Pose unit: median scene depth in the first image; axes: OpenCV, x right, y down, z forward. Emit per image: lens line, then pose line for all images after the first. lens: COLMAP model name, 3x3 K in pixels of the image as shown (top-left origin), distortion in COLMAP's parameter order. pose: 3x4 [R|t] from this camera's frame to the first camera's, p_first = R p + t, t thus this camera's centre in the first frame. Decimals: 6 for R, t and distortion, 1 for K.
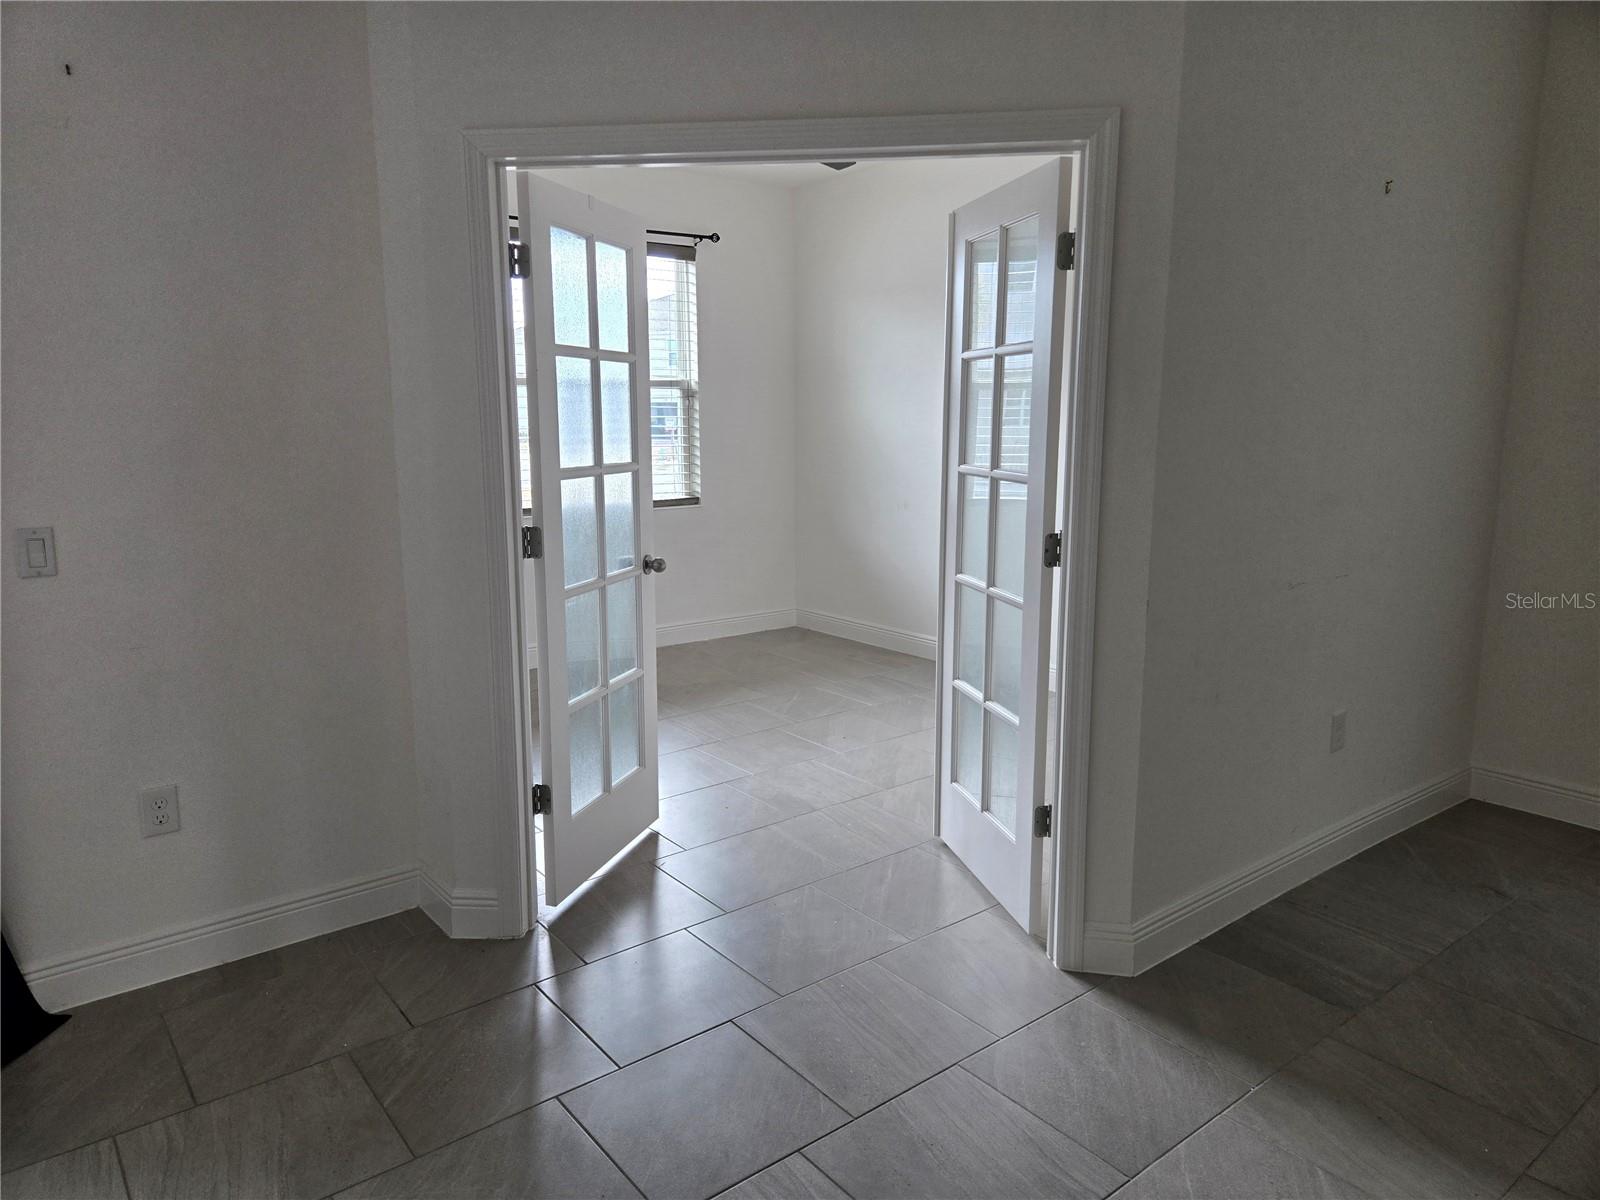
lens RADIAL K [[1075.4, 0, 797.4], [0, 1075.4, 591.4], [0, 0, 1]] dist [0.077147, -0.050857]
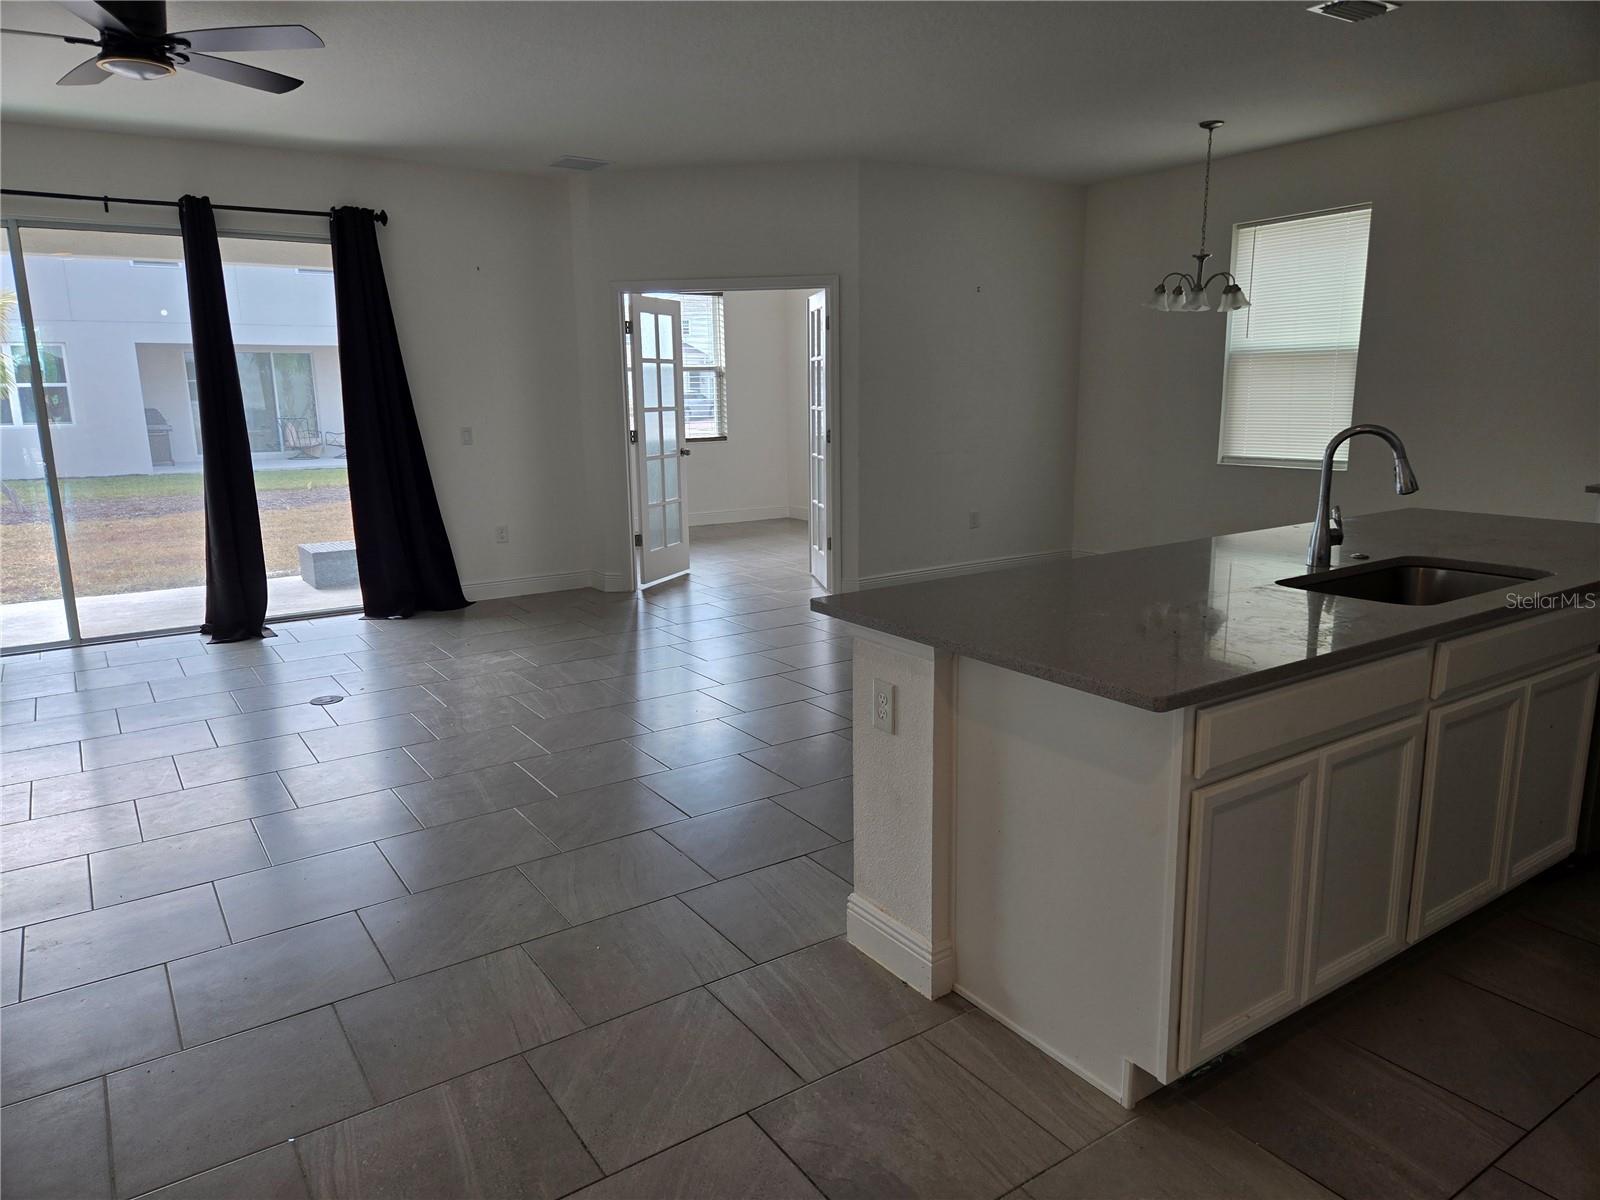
lens RADIAL K [[1075.4, 0, 814.5], [0, 1075.4, 600.5], [0, 0, 1]] dist [0.077147, -0.050857]
pose [[0.998021, 0.001487, -0.062862, 0.301987], [0.000434, 0.999533, 0.030543, 0.233689], [0.062878, -0.030510, 0.997555, -1.353023]]
